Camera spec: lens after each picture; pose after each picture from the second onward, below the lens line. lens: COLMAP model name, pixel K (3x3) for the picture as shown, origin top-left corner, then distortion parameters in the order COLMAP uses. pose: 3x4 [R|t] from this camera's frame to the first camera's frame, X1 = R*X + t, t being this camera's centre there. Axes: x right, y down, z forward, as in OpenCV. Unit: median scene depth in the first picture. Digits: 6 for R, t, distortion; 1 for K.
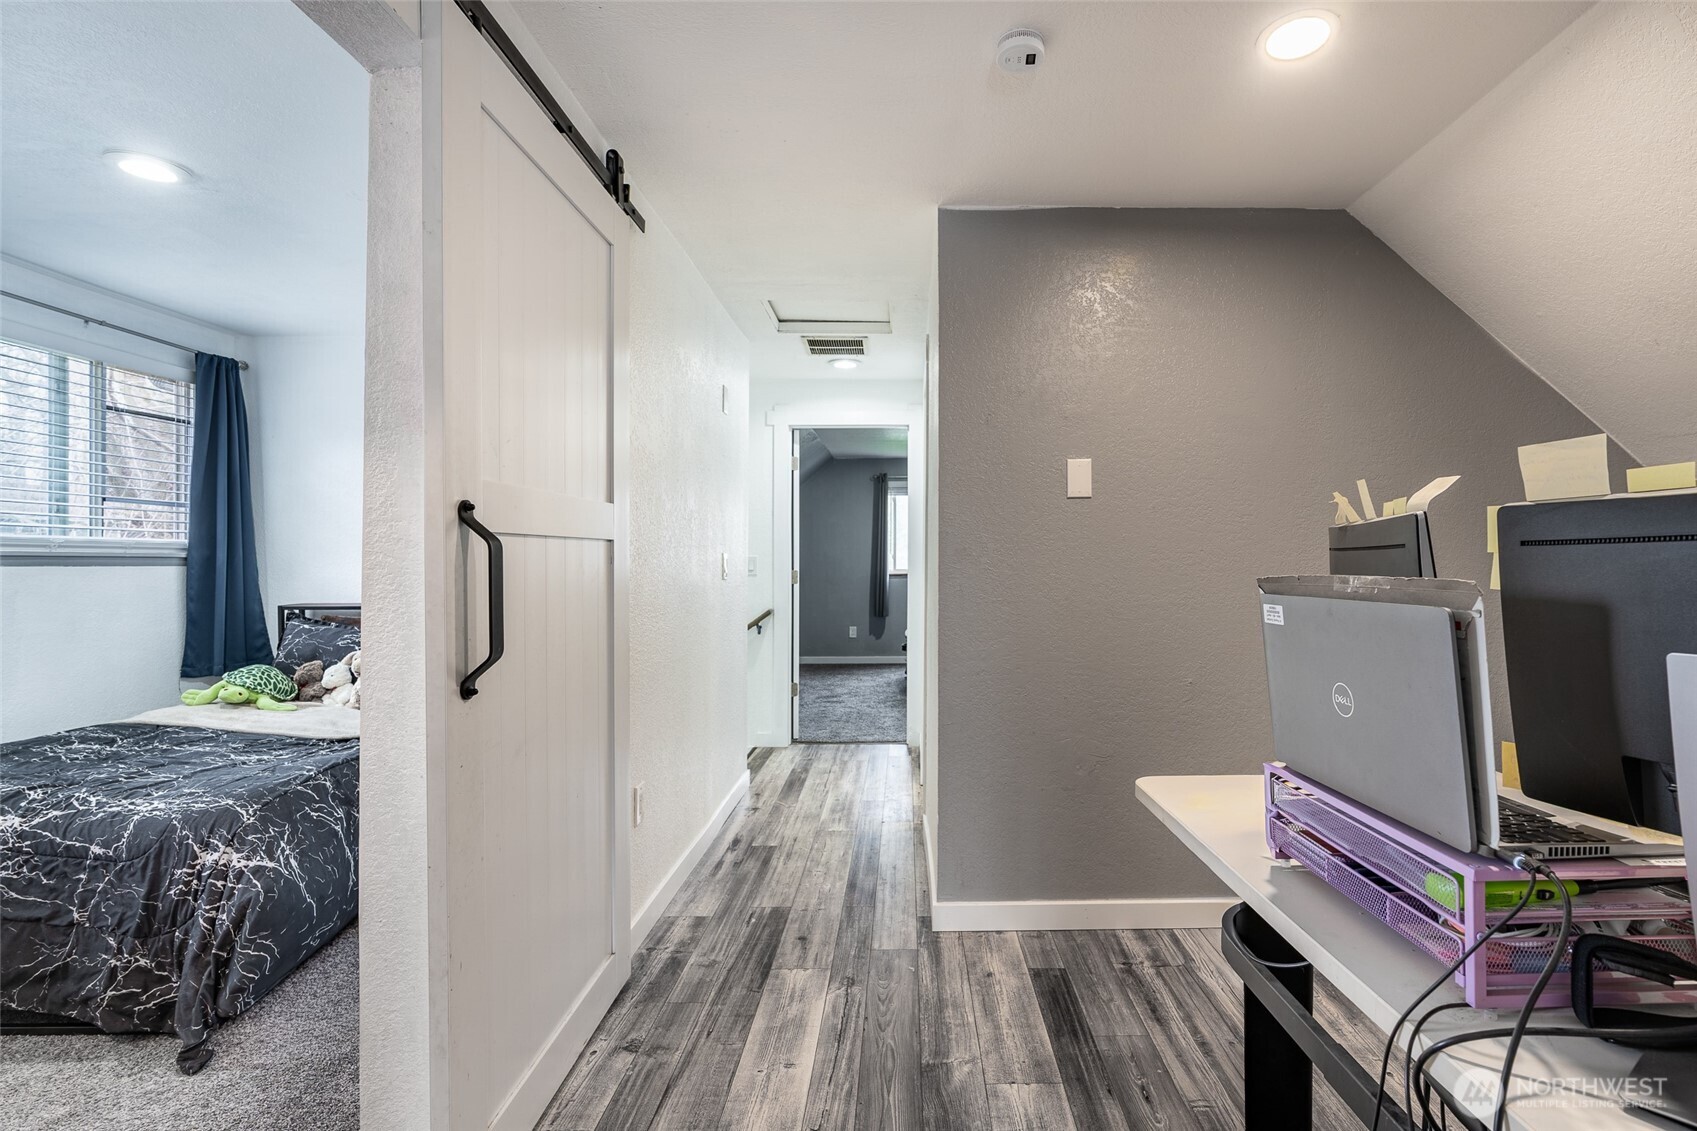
lens RADIAL K [[745.6, 0, 860.3], [0, 745.6, 564.6], [0, 0, 1]] dist [-0.003433, 0.001657]
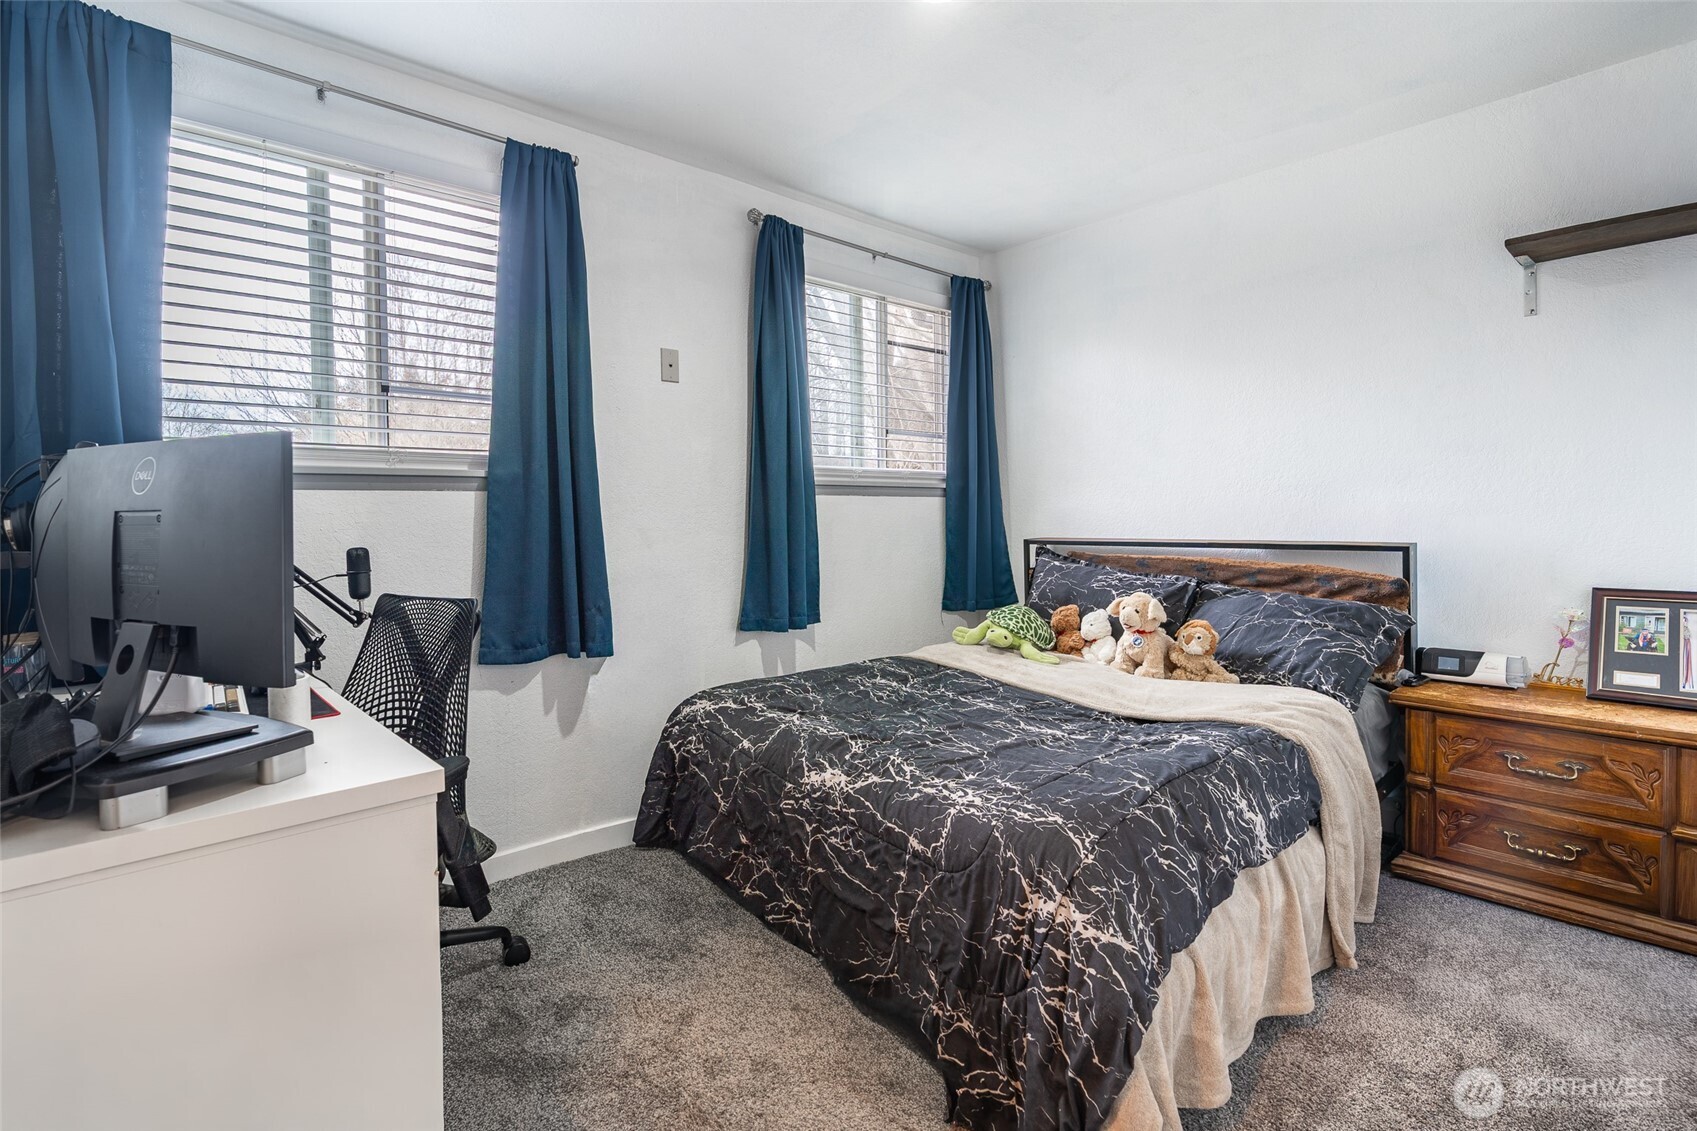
lens RADIAL K [[798.1, 0, 851.2], [0, 798.1, 527.5], [0, 0, 1]] dist [-0.005234, 0.002604]
pose [[0.686293, 0.007851, -0.727283, -0.428886], [0.008297, 0.999792, 0.018622, 0.040735], [0.727278, -0.018814, 0.686085, 0.356790]]
